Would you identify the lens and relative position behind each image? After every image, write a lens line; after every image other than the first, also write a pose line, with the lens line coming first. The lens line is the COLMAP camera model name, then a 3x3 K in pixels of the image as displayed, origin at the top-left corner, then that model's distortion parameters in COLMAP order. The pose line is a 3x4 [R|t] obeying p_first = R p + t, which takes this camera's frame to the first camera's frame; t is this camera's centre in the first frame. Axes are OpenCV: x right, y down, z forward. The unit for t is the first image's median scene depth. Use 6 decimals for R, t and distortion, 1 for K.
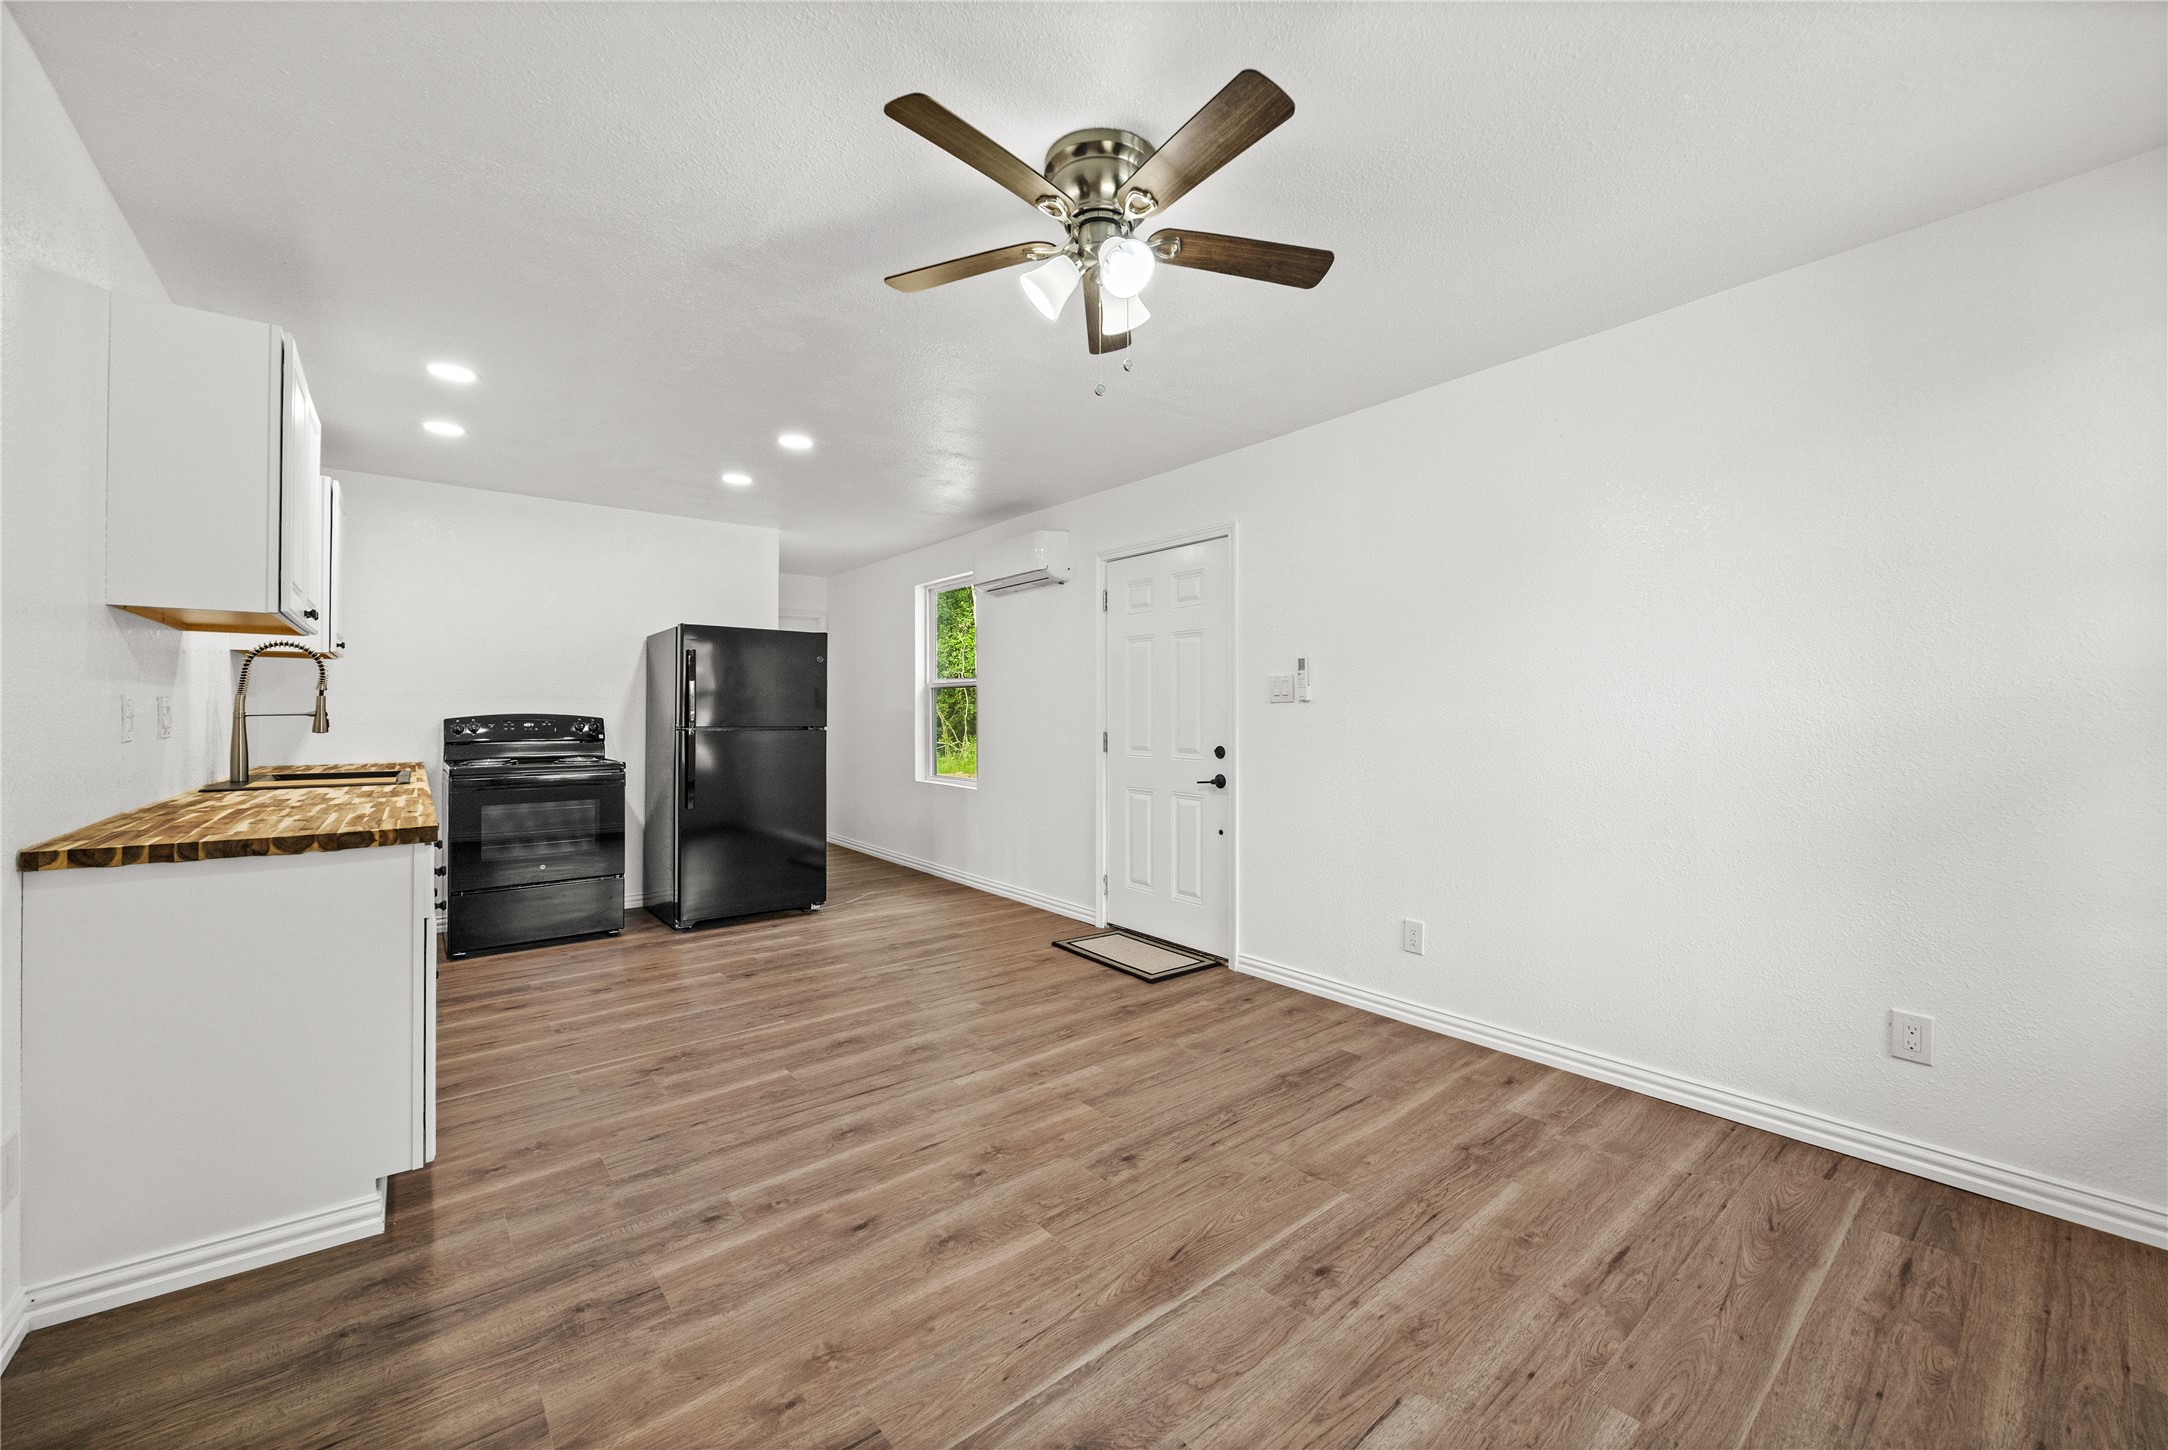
lens RADIAL K [[859.3, 0, 1088.3], [0, 859.3, 703.6], [0, 0, 1]] dist [0.000946, 0.000081]
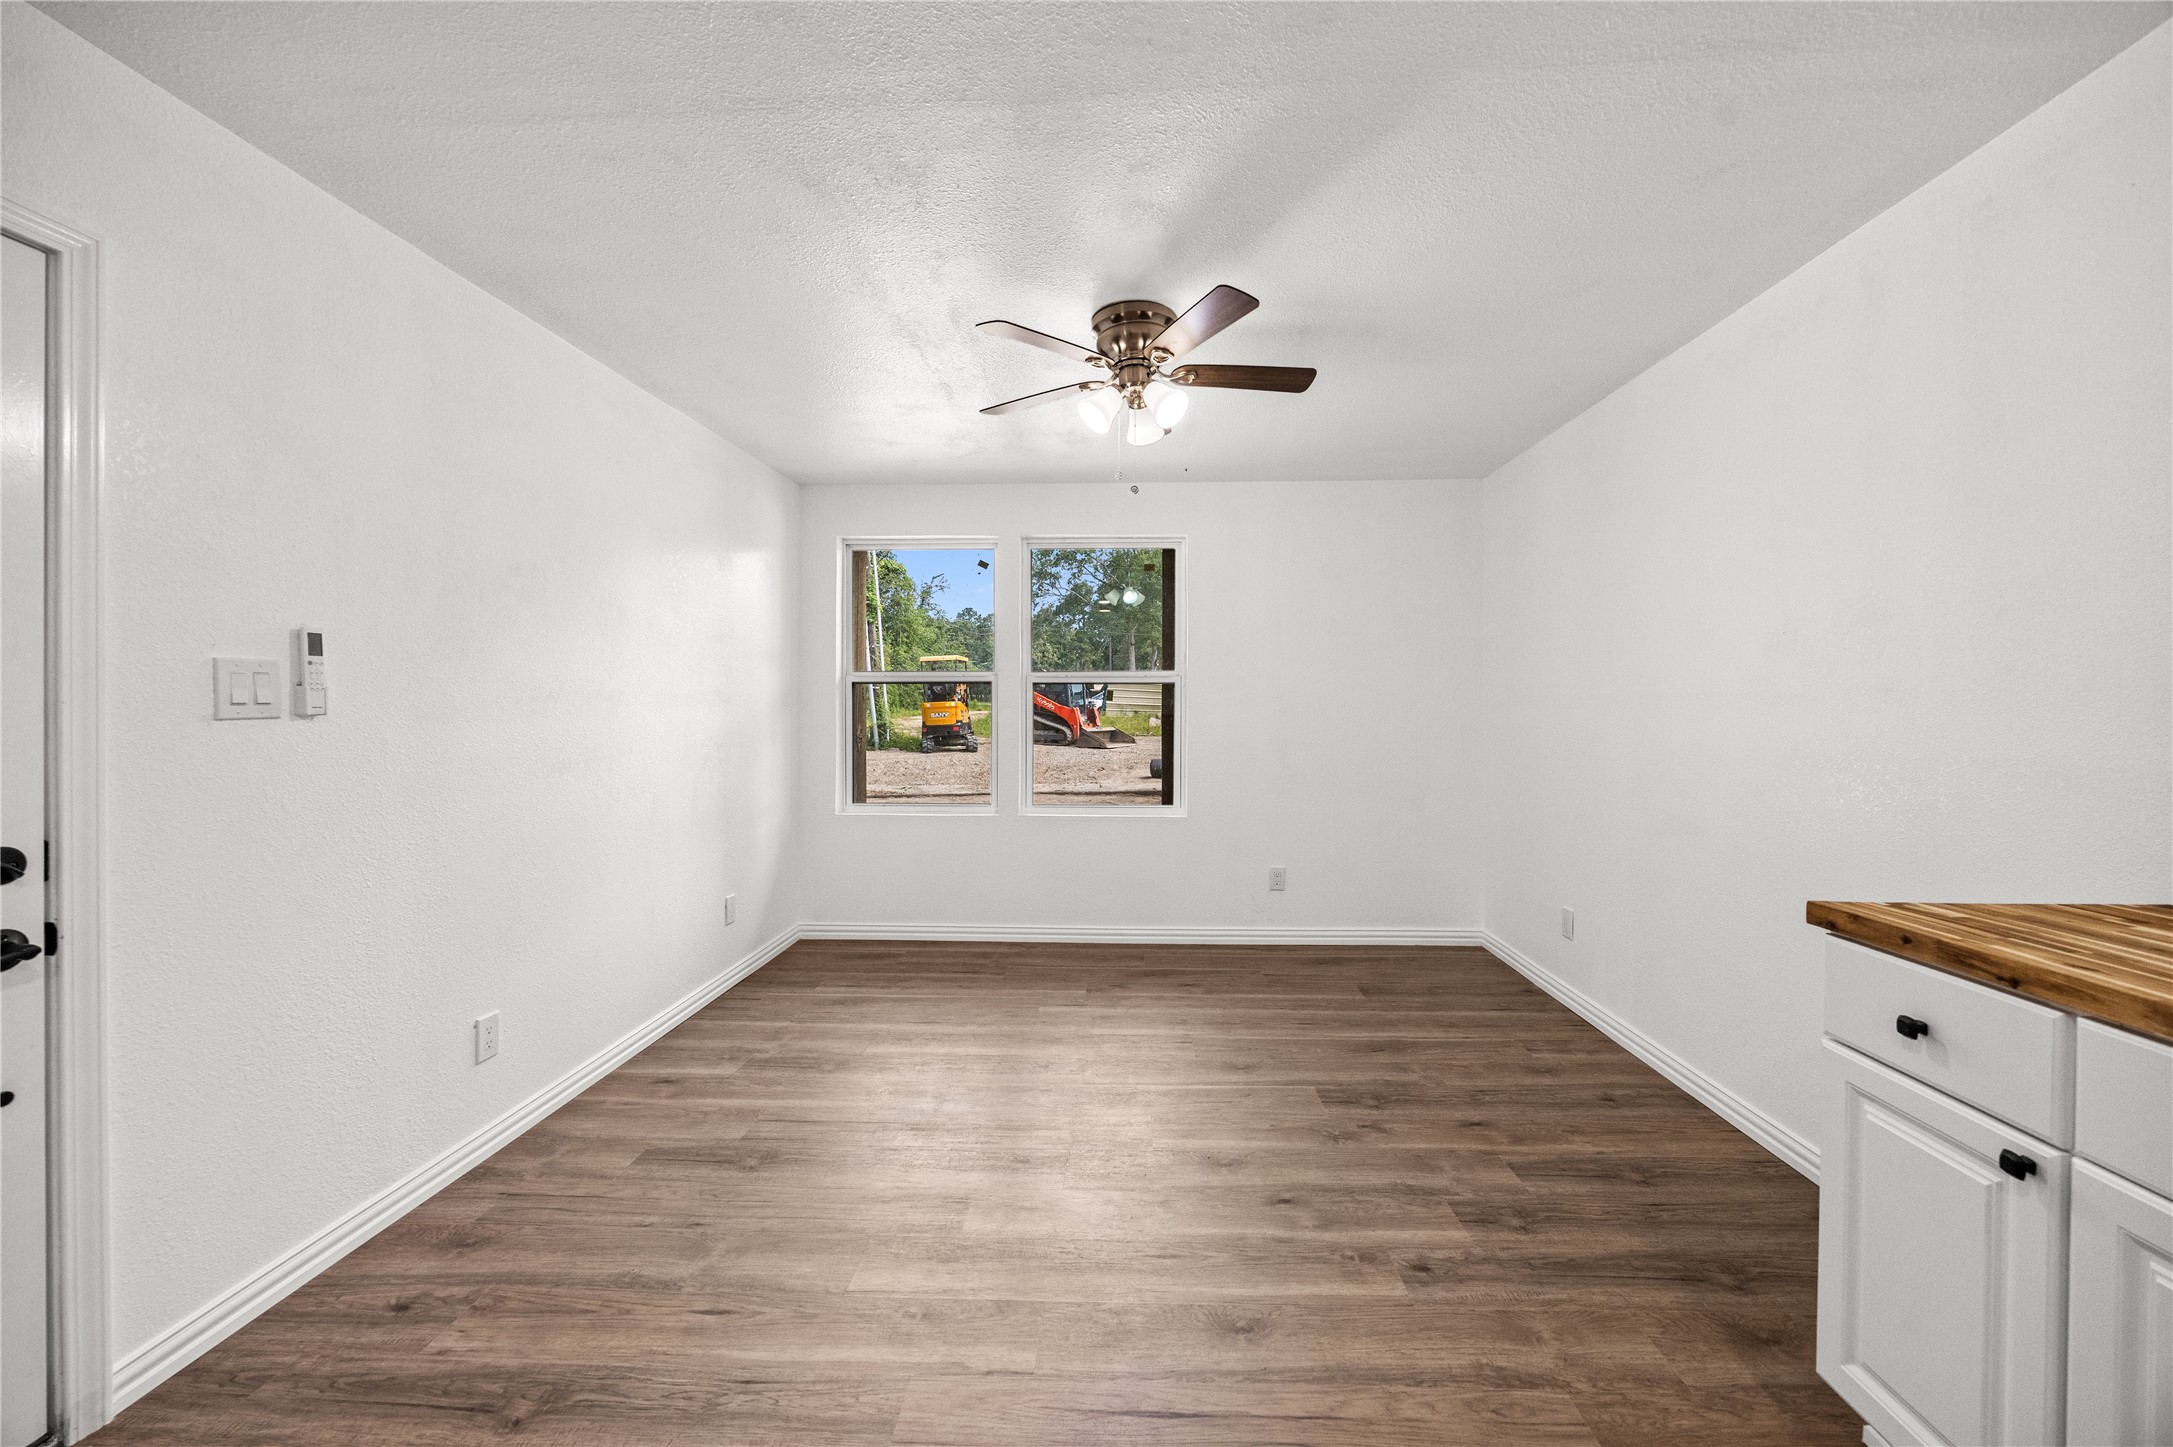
lens RADIAL K [[845.5, 0, 1080.0], [0, 845.5, 721.8], [0, 0, 1]] dist [0.000484, -0.000087]
pose [[-0.736585, -0.009525, 0.676278, -0.587620], [-0.007147, 0.999955, 0.006299, -0.007887], [-0.676307, -0.000193, -0.736619, 1.453259]]
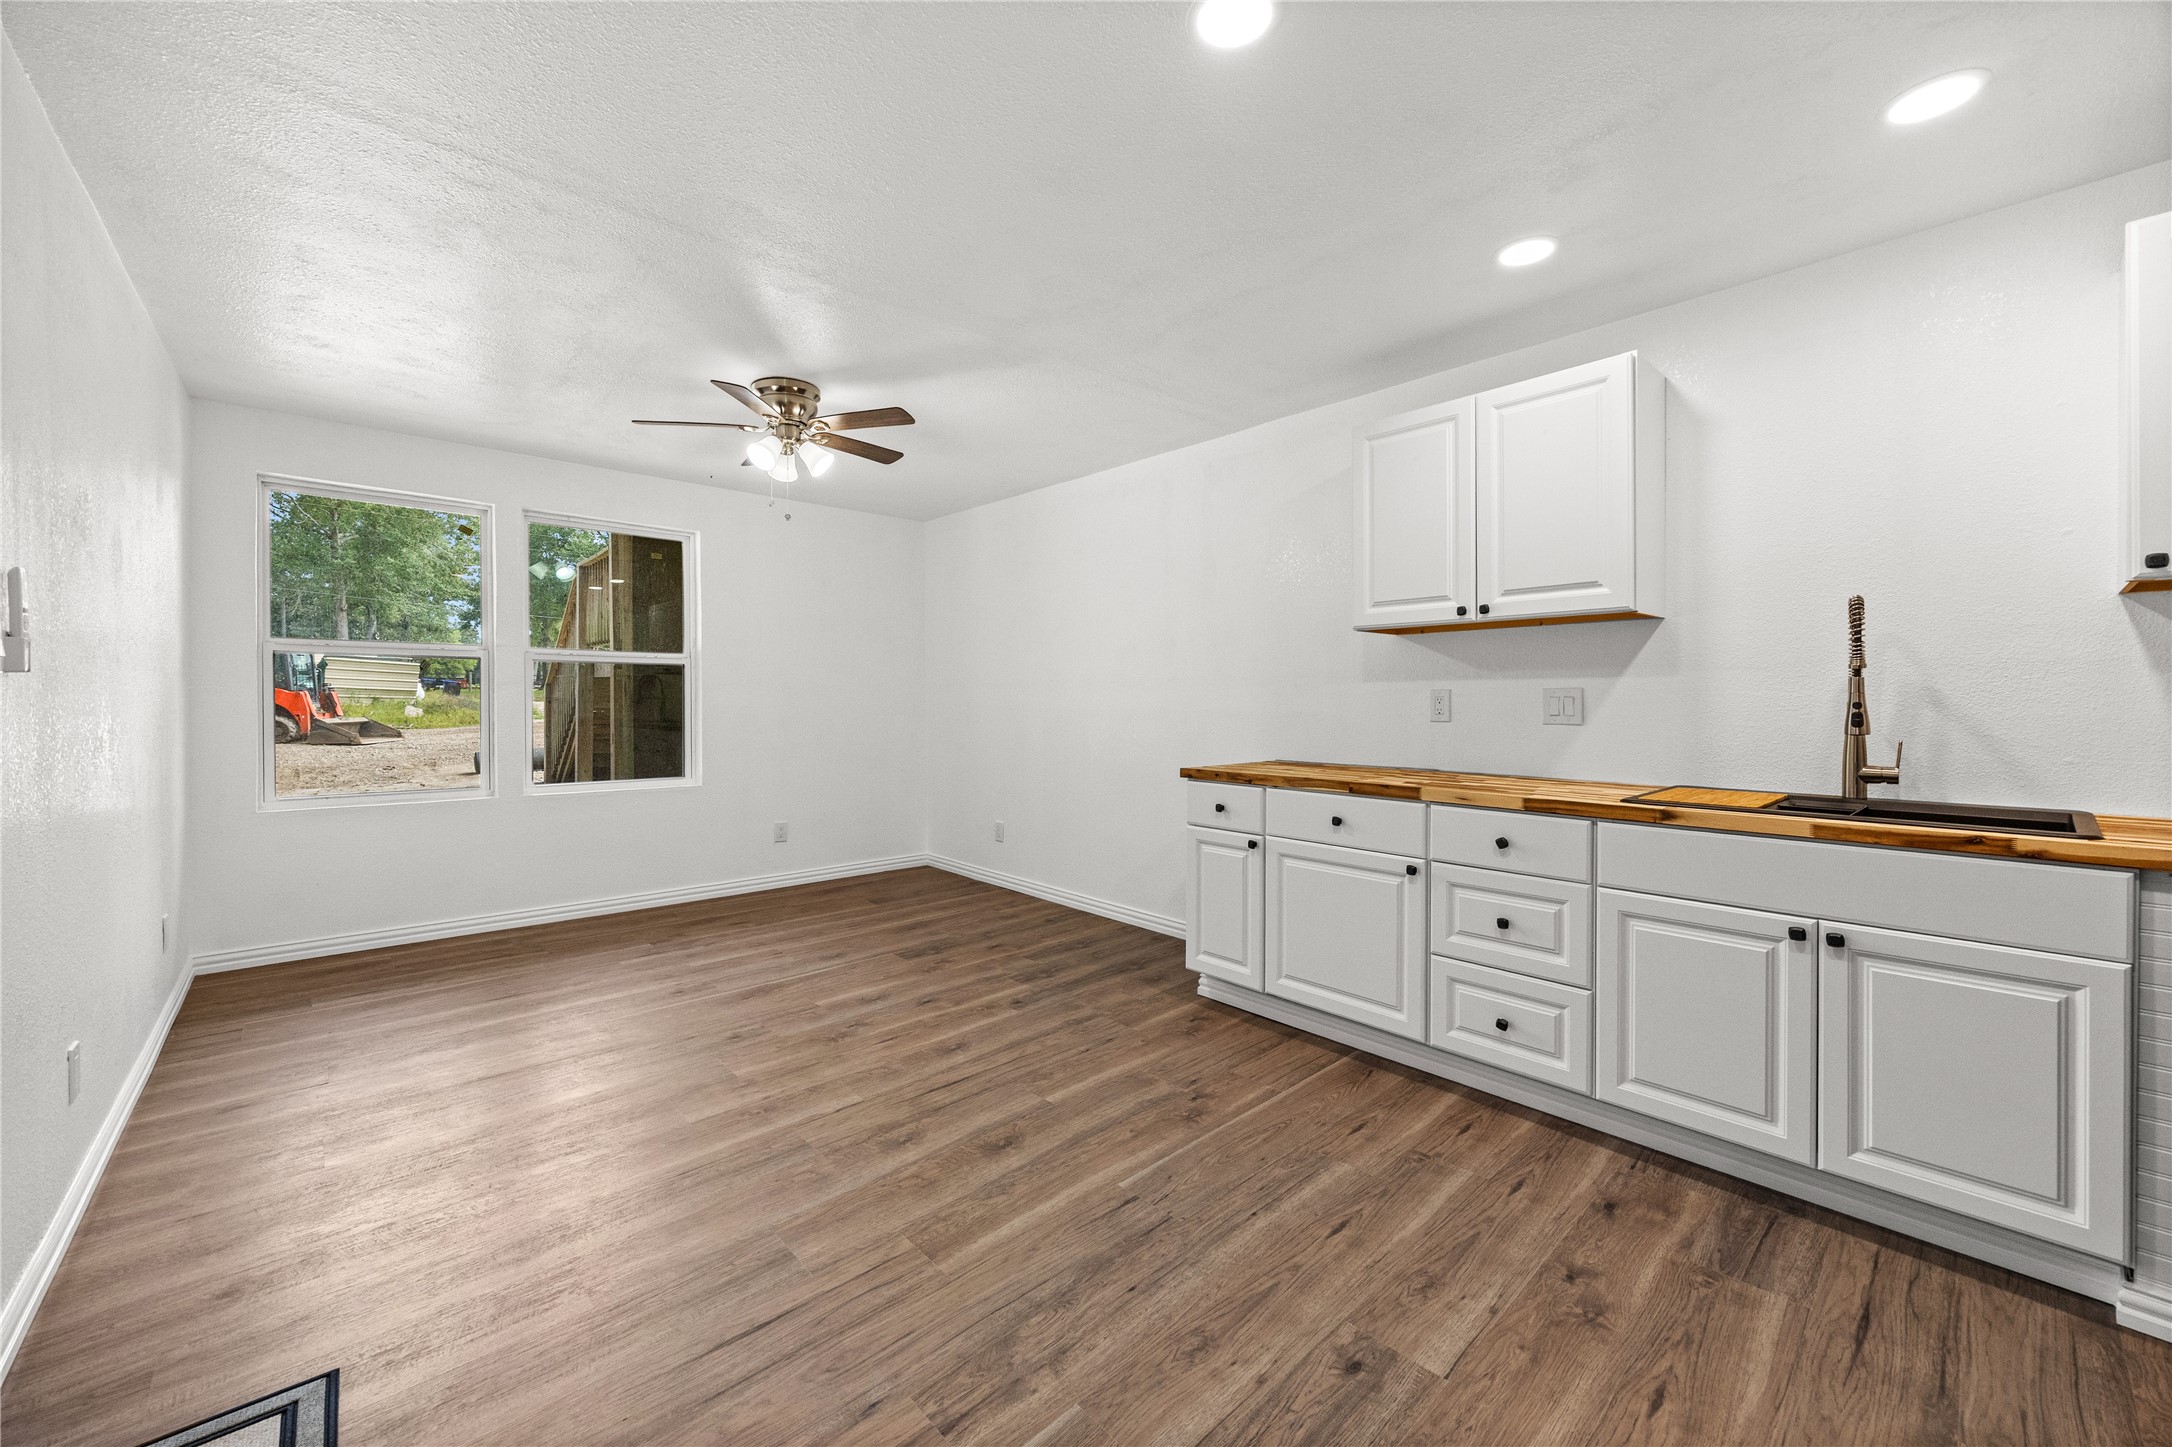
lens RADIAL K [[860.9, 0, 1090.3], [0, 860.9, 702.1], [0, 0, 1]] dist [0.000946, 0.000081]
pose [[-0.998467, -0.002672, -0.055278, -0.362127], [-0.002226, 0.999965, -0.008123, 0.019593], [0.055297, -0.007987, -0.998438, 2.007882]]
